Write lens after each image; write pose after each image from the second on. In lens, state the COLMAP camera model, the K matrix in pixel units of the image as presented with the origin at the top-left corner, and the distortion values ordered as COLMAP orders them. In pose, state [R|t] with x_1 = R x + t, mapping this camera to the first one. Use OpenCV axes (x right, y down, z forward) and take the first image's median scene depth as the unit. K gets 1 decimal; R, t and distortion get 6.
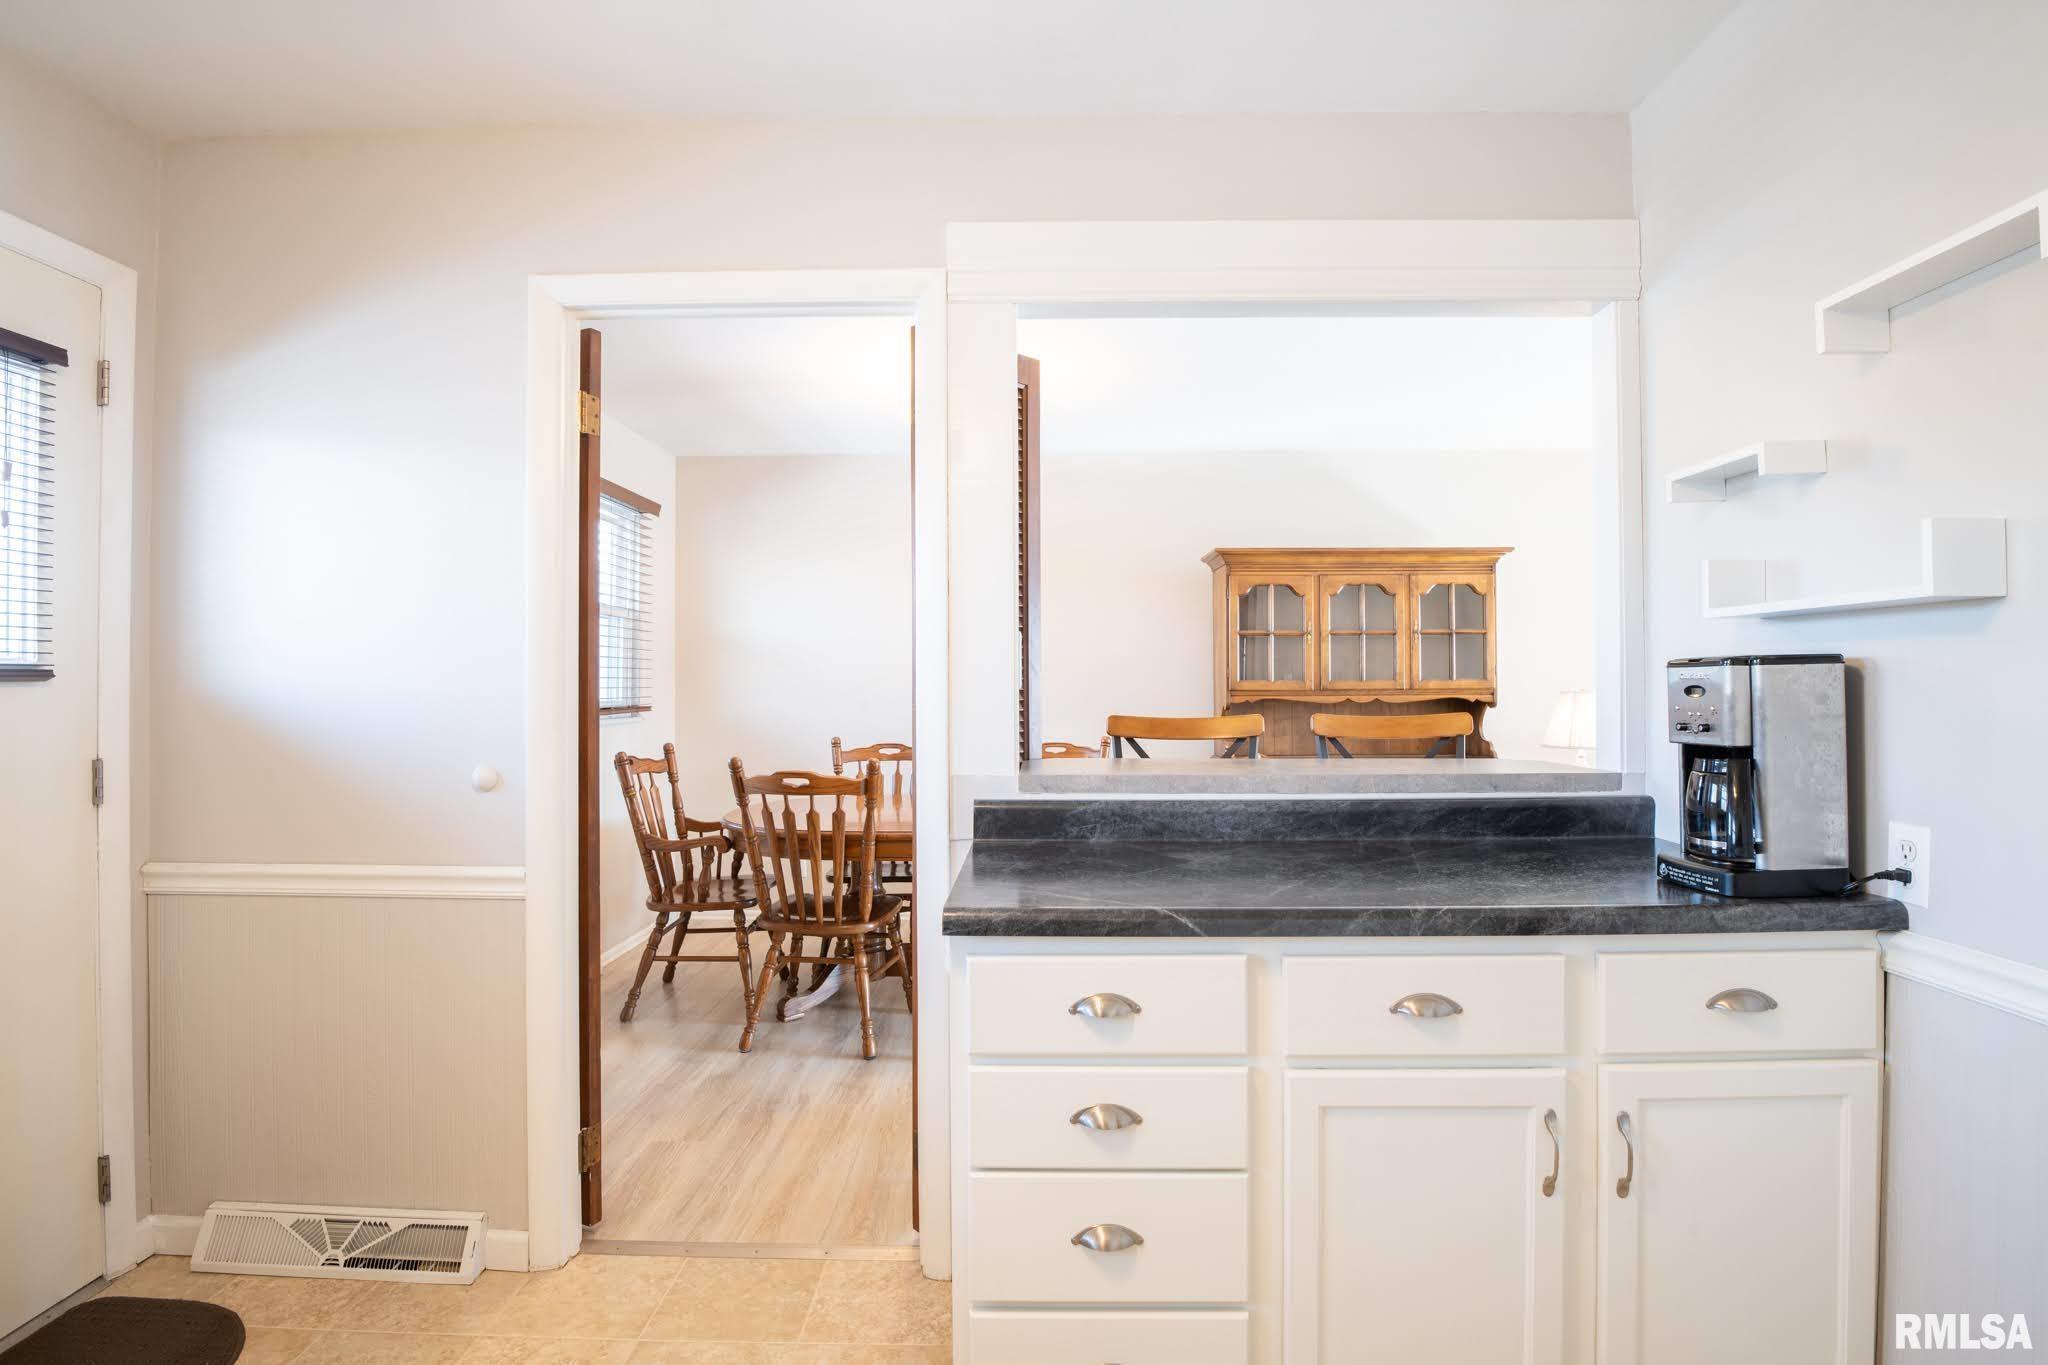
lens RADIAL K [[1001.3, 0, 1026.5], [0, 1001.3, 676.9], [0, 0, 1]] dist [-0.025503, -0.002584]
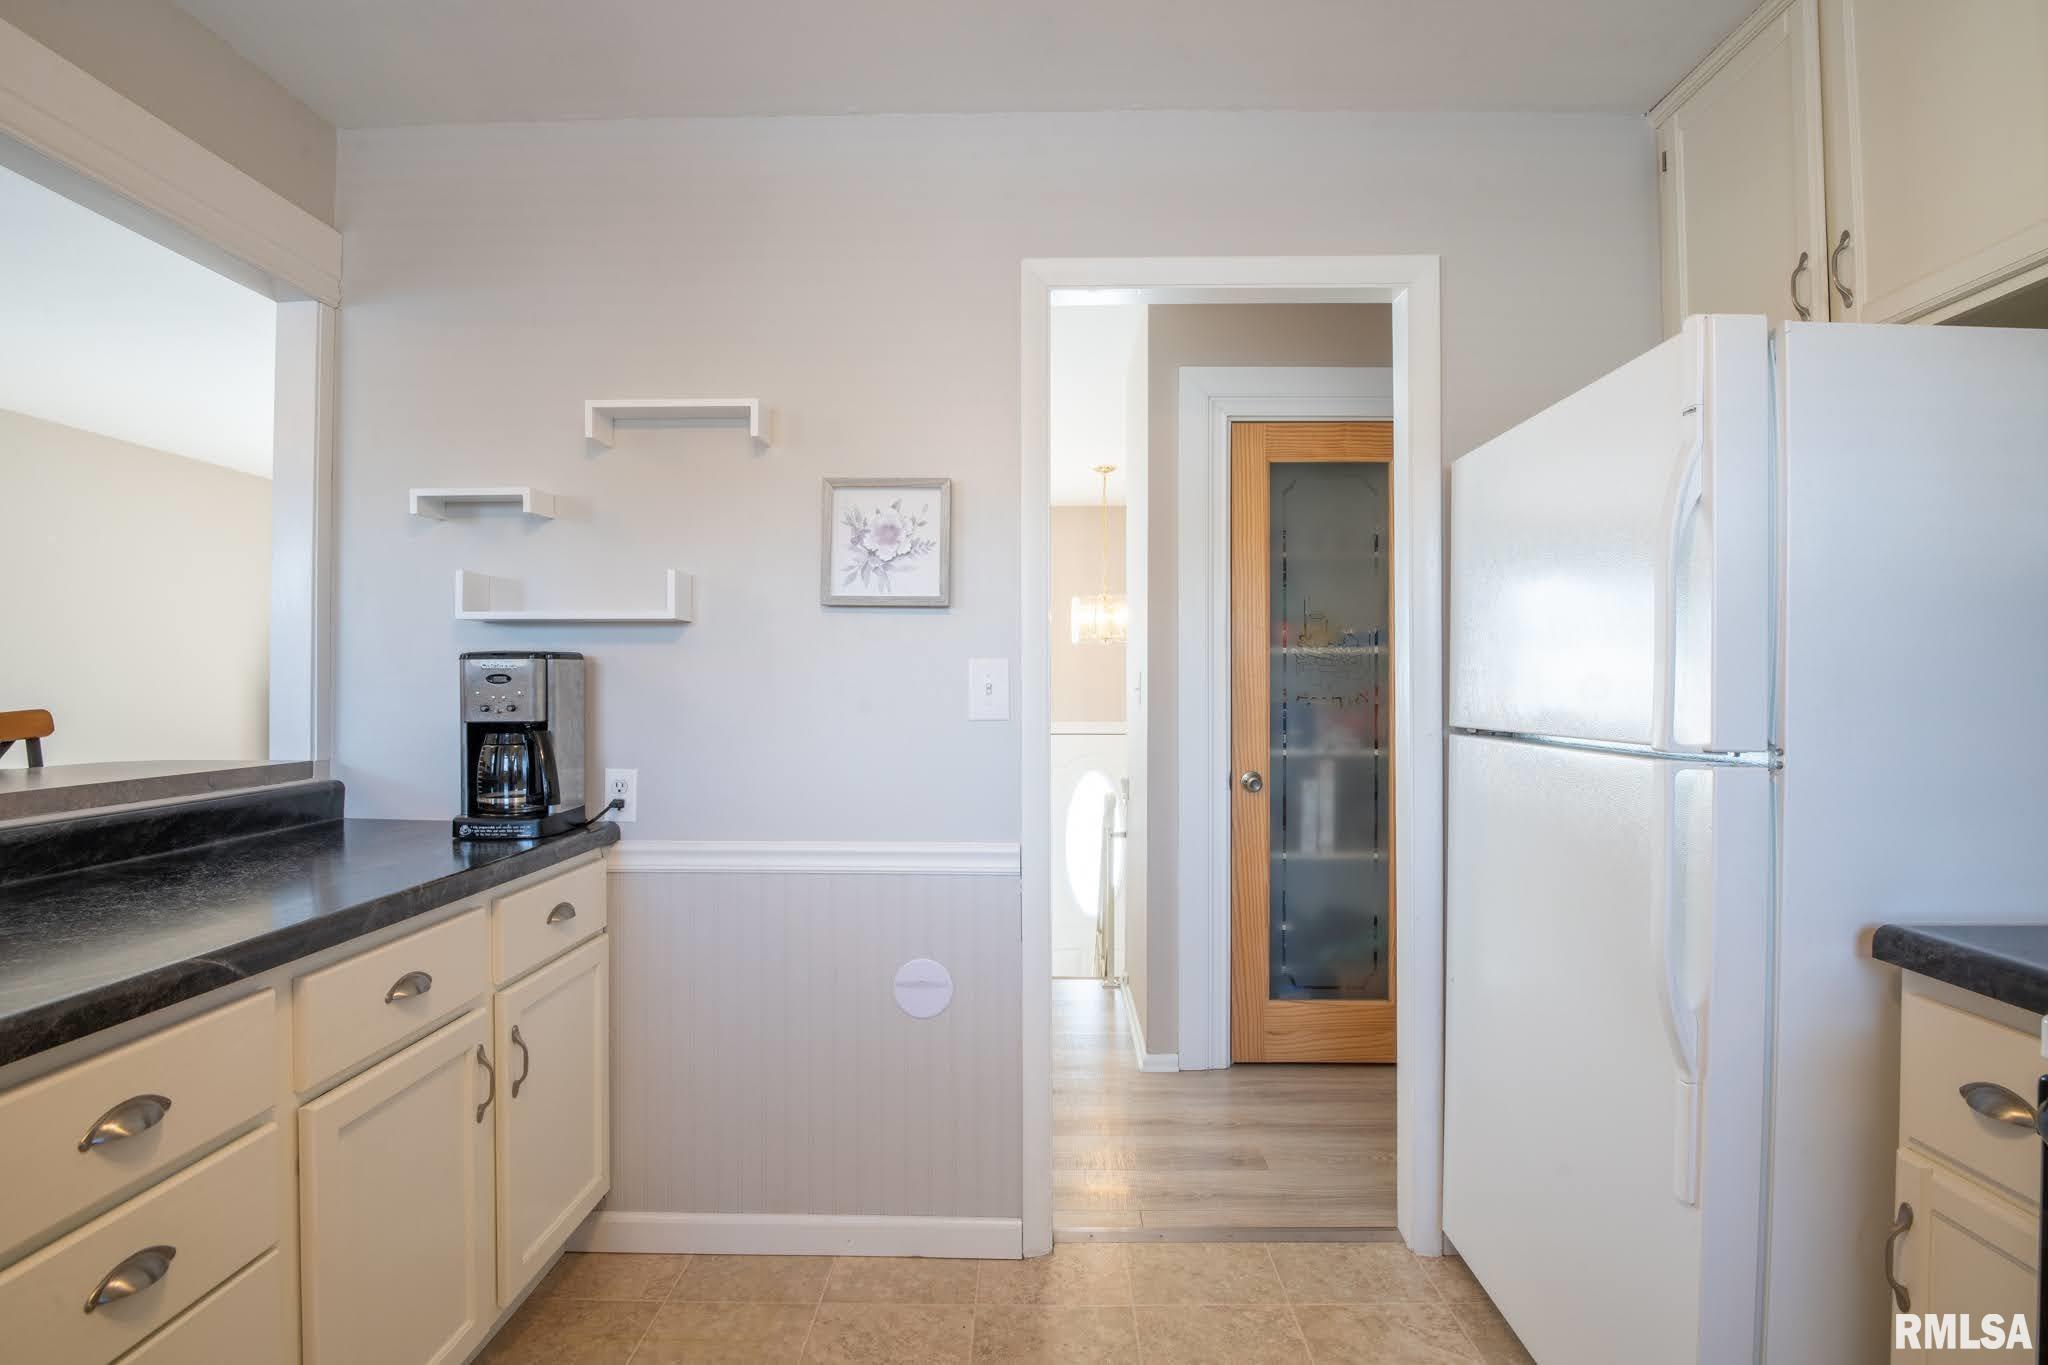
lens RADIAL K [[1001.3, 0, 1026.5], [0, 1001.3, 676.9], [0, 0, 1]] dist [-0.025503, -0.002584]
pose [[0.001288, 0.011761, 0.999930, -0.422813], [-0.007437, 0.999903, -0.011751, 0.016294], [-0.999972, -0.007422, 0.001375, 0.259824]]
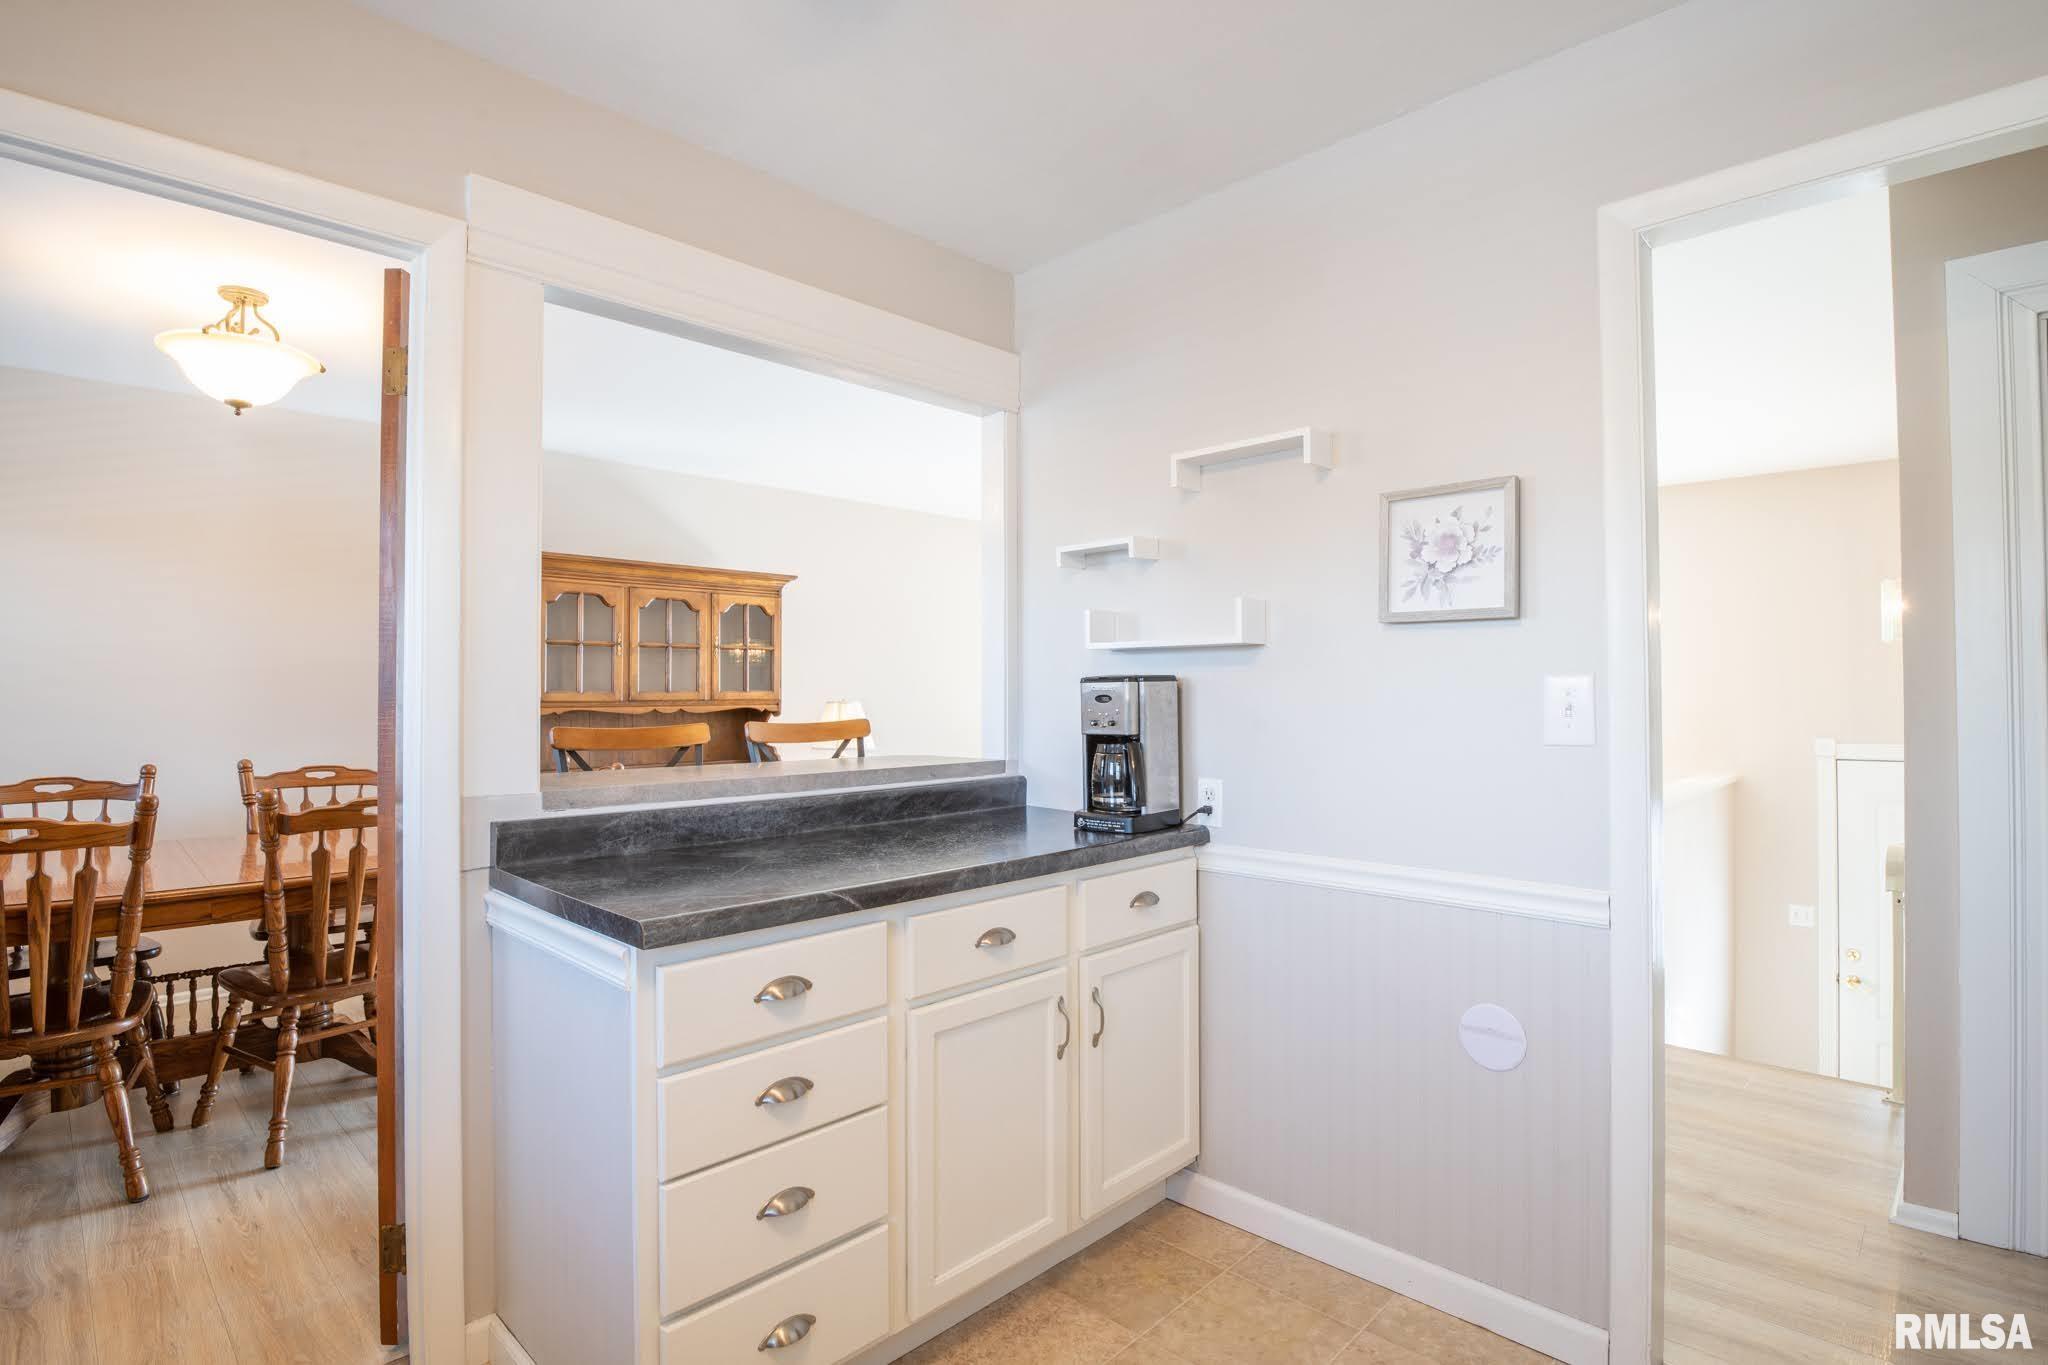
lens RADIAL K [[1001.3, 0, 1026.5], [0, 1001.3, 676.9], [0, 0, 1]] dist [-0.025503, -0.002584]
pose [[0.686438, 0.013909, 0.727055, -0.374584], [-0.004871, 0.999883, -0.014530, 0.002952], [-0.727172, 0.006433, 0.686425, 0.041036]]
